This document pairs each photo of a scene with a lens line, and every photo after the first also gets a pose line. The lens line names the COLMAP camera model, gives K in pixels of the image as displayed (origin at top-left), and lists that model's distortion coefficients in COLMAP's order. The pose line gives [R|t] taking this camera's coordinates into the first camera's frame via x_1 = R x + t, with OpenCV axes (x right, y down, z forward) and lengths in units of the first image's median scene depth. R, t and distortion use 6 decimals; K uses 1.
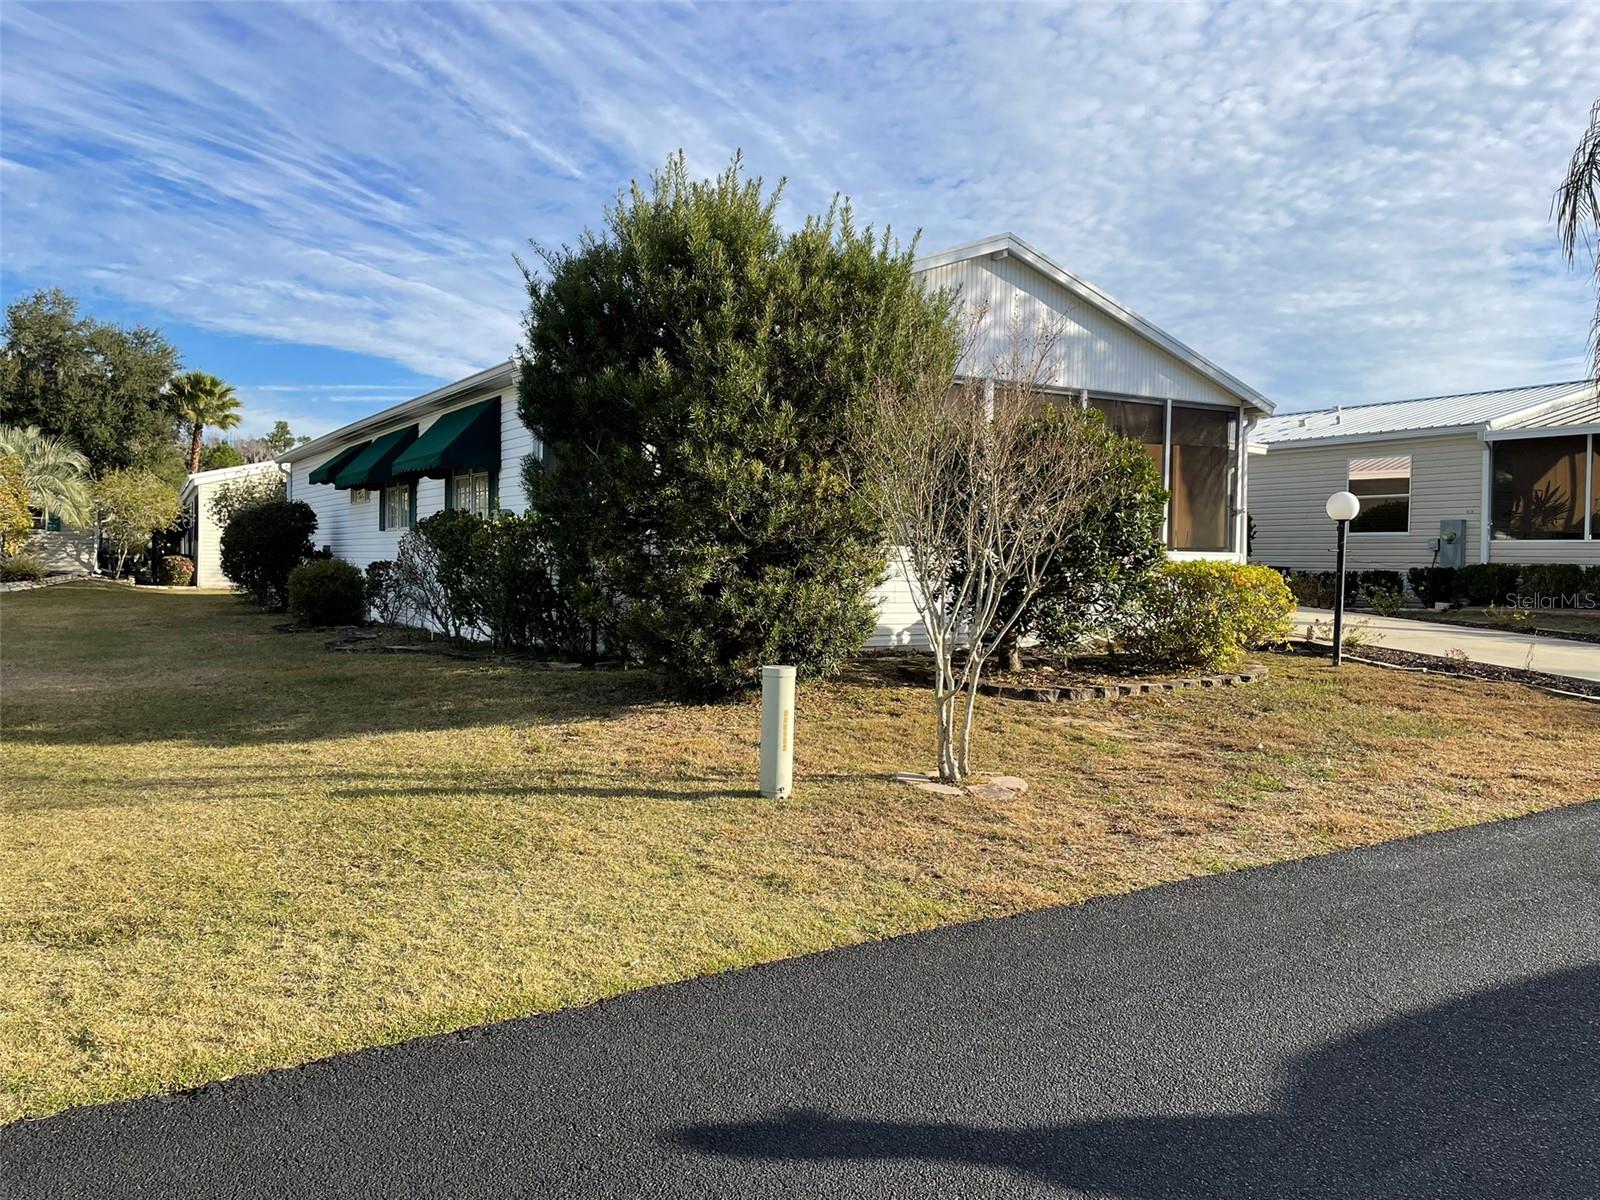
lens RADIAL K [[1197.5, 0, 803.3], [0, 1197.5, 597.8], [0, 0, 1]] dist [0.108100, -0.147285]
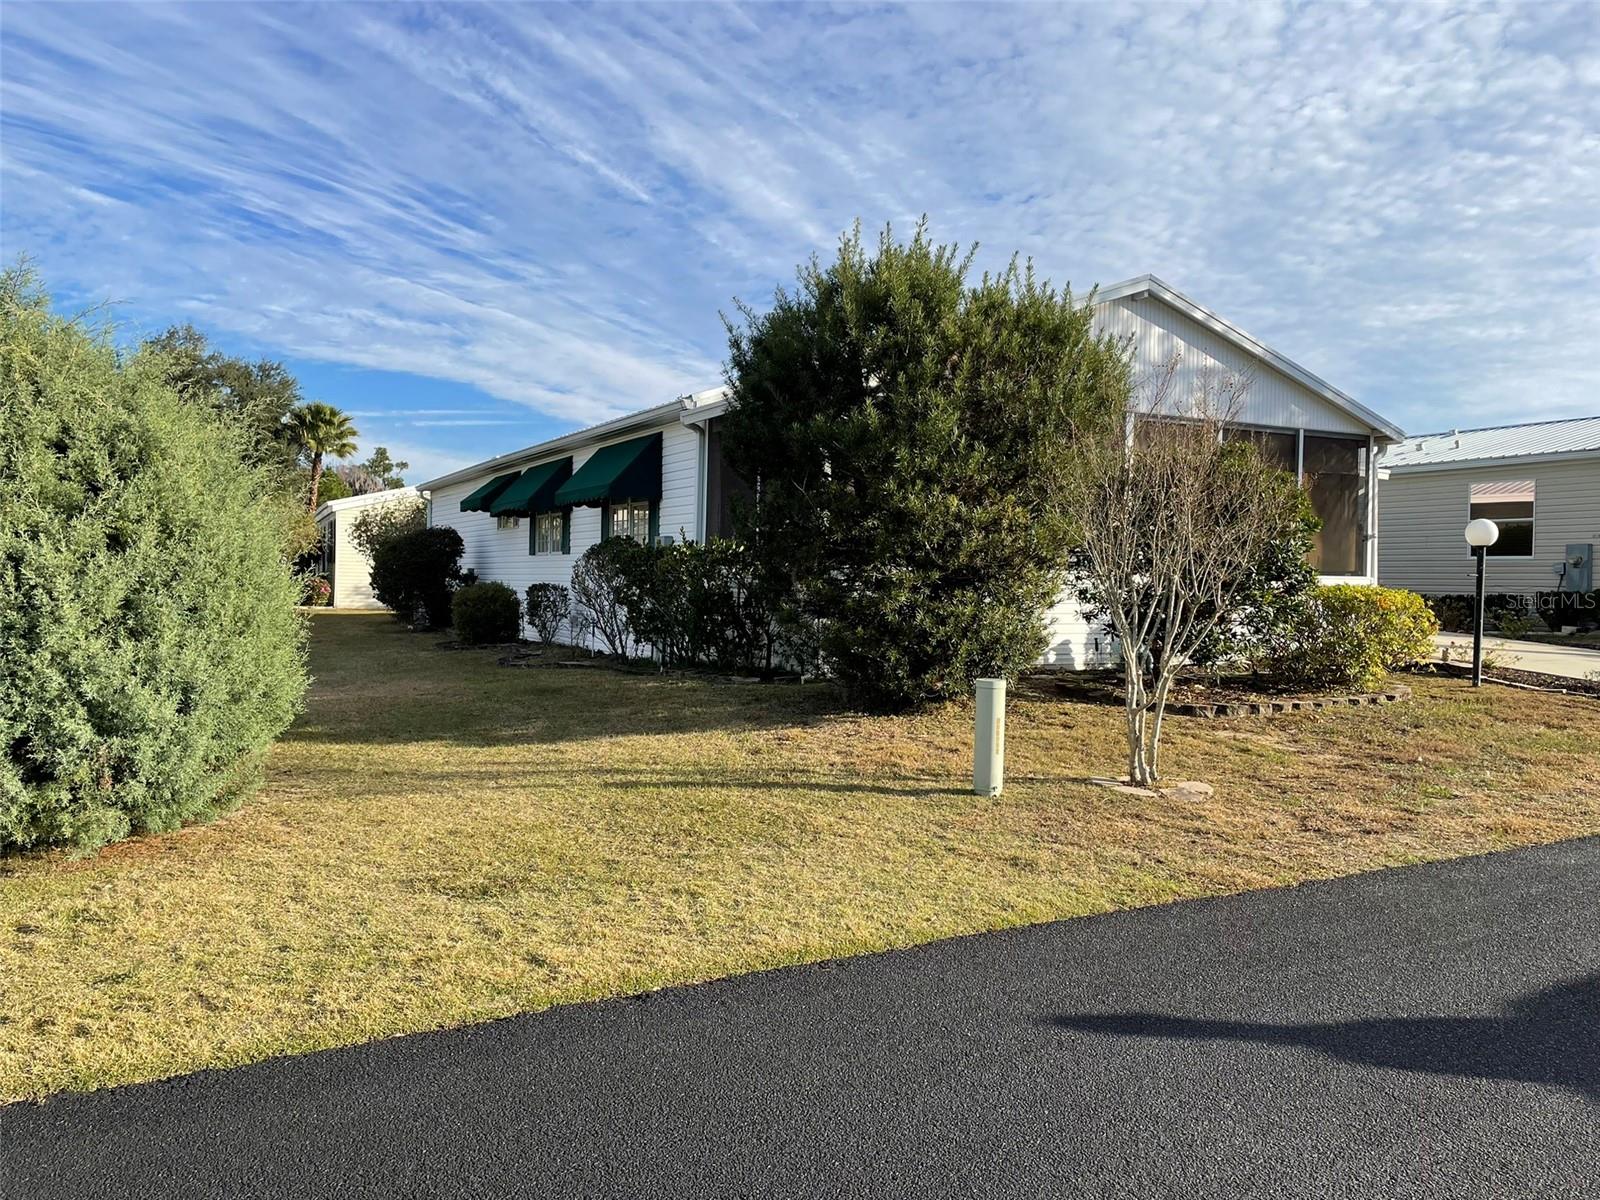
lens RADIAL K [[1208.5, 0, 787.5], [0, 1208.5, 599.4], [0, 0, 1]] dist [0.093546, -0.114279]
pose [[0.997665, 0.002379, -0.068258, -0.092330], [-0.003491, 0.999863, -0.016177, 0.000831], [0.068210, 0.016378, 0.997537, -0.105997]]
